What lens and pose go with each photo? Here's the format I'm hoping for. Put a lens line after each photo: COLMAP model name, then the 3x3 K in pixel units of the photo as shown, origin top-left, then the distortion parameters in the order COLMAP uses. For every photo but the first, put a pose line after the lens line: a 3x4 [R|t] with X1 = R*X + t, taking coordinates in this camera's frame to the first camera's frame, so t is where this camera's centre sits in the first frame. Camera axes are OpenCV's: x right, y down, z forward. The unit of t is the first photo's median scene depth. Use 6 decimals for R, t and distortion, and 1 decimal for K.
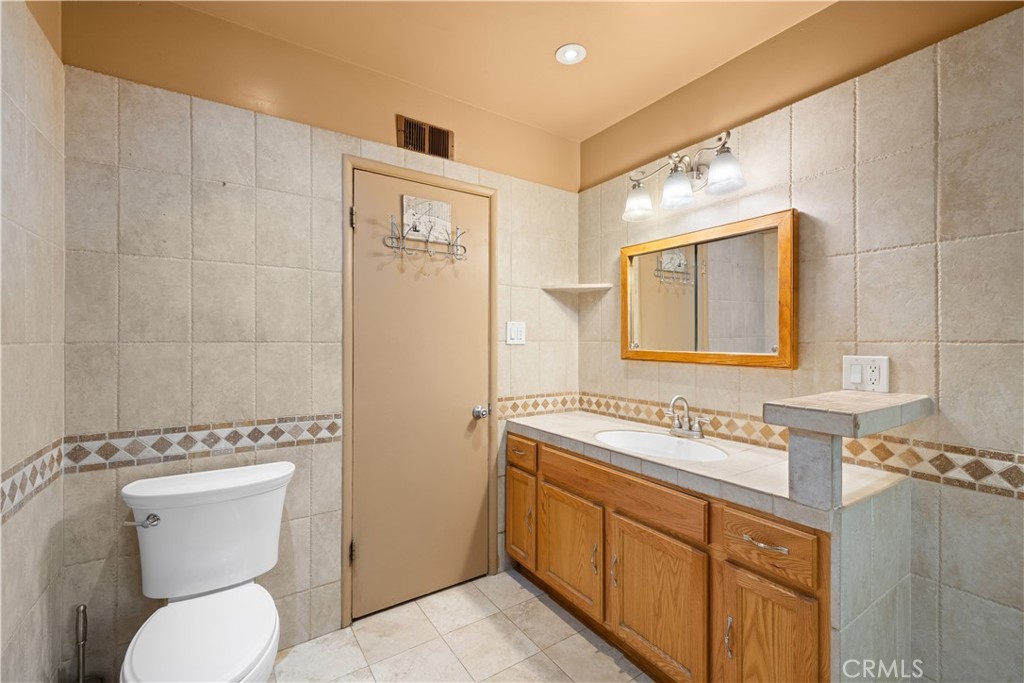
lens RADIAL K [[435.6, 0, 512.7], [0, 435.6, 339.4], [0, 0, 1]] dist [-0.000772, 0.001390]
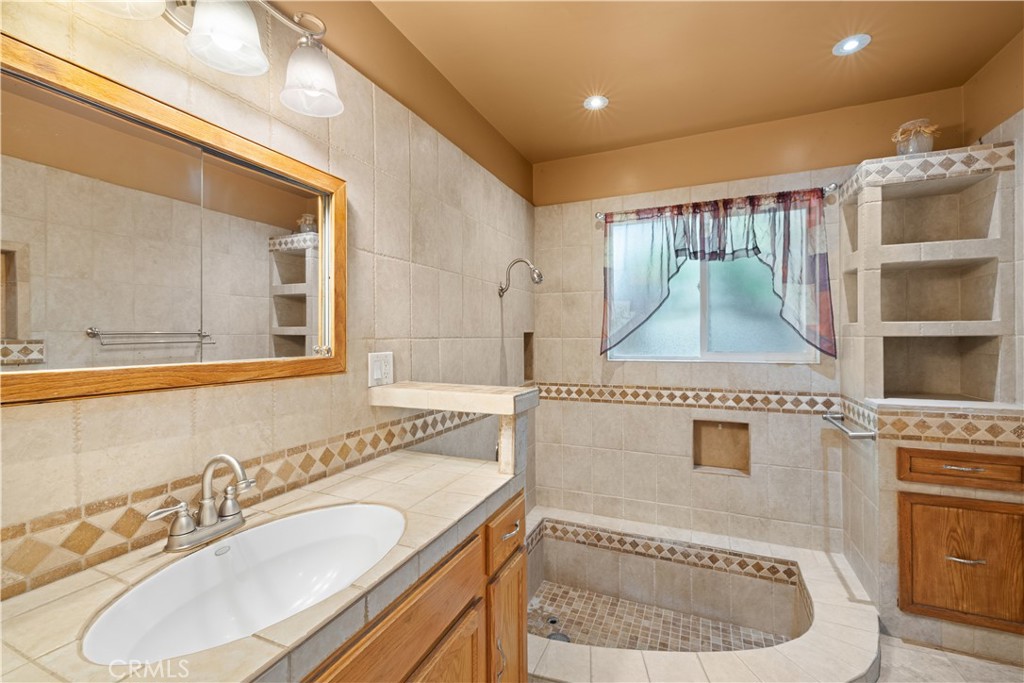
lens RADIAL K [[435.6, 0, 507.9], [0, 435.6, 336.8], [0, 0, 1]] dist [-0.000772, 0.001390]
pose [[-0.537725, -0.000457, 0.843120, -0.264330], [0.003723, 0.999989, 0.002916, -0.001732], [-0.843112, 0.004707, -0.537717, 1.348543]]
